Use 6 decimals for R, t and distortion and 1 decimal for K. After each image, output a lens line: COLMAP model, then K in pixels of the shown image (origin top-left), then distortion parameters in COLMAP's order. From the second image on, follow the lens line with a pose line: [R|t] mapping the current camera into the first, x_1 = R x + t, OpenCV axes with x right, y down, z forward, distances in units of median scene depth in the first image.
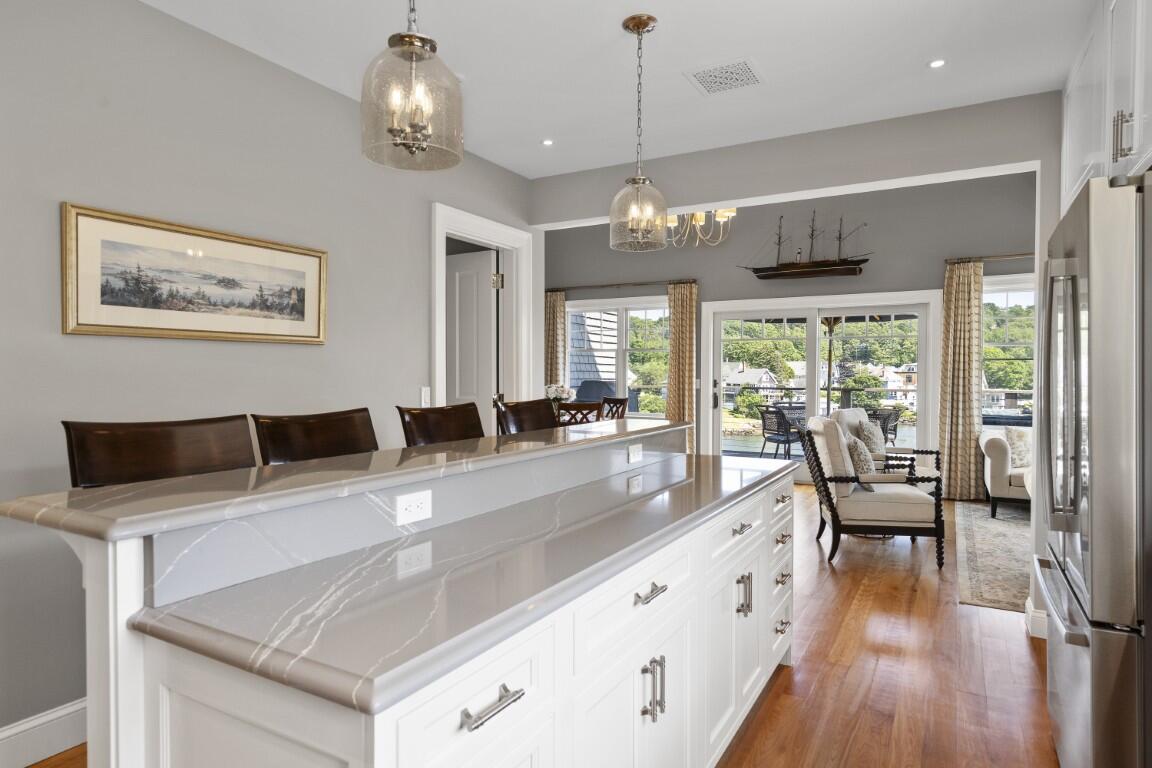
lens RADIAL K [[662.1, 0, 571.8], [0, 662.1, 381.7], [0, 0, 1]] dist [0.006500, 0.000157]
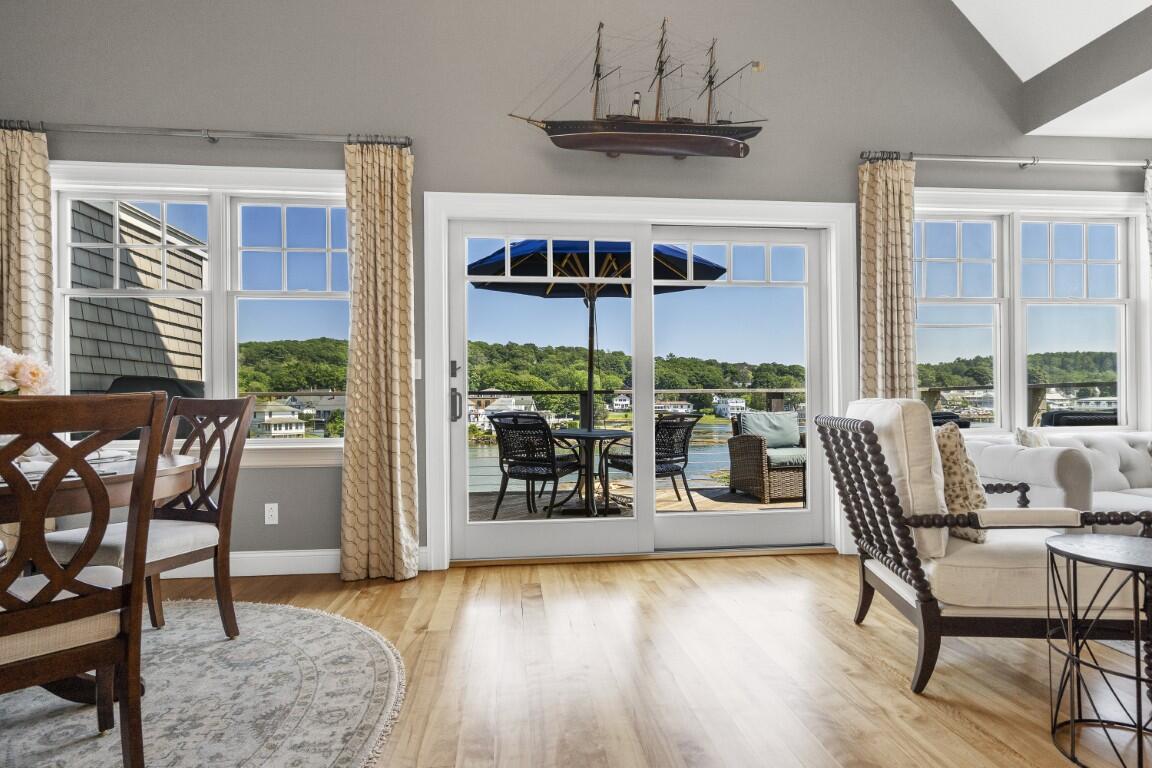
lens RADIAL K [[610.8, 0, 574.3], [0, 610.8, 394.8], [0, 0, 1]] dist [-0.001342, 0.001914]
pose [[0.805269, -0.005753, 0.592882, 0.027312], [0.018905, 0.999694, -0.015976, 0.030106], [-0.592608, 0.024073, 0.805131, 0.600577]]
